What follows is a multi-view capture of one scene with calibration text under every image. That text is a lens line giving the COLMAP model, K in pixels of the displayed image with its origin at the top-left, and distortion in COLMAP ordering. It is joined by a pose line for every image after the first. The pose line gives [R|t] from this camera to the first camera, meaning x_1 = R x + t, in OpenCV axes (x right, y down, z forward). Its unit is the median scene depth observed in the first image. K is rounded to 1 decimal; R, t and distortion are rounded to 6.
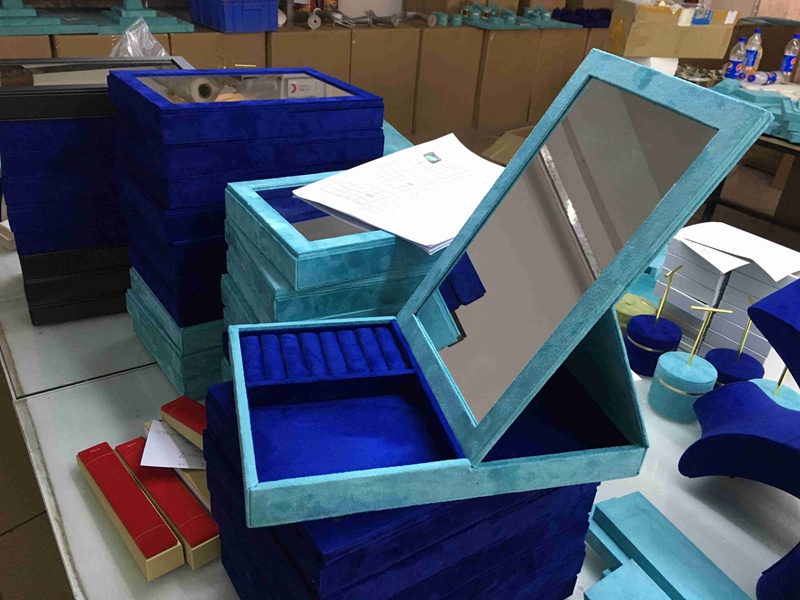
lens RADIAL K [[683.1, 0, 396.1], [0, 683.1, 301.1], [0, 0, 1]] dist [0.068311, -0.105975]
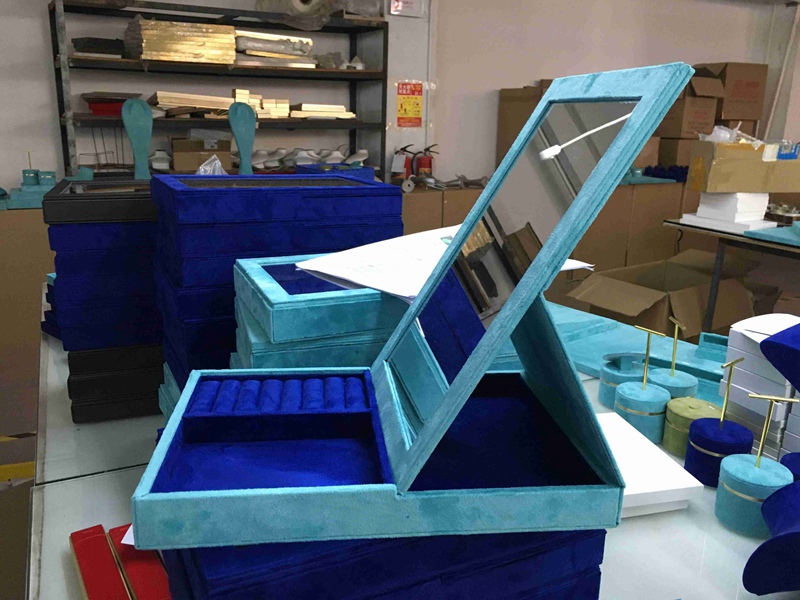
lens RADIAL K [[683.1, 0, 396.1], [0, 683.1, 301.1], [0, 0, 1]] dist [0.068311, -0.105975]
pose [[0.987344, -0.022437, -0.156999, 0.149816], [-0.015401, 0.971698, -0.235725, 0.126652], [0.157845, 0.235159, 0.959054, 0.069772]]
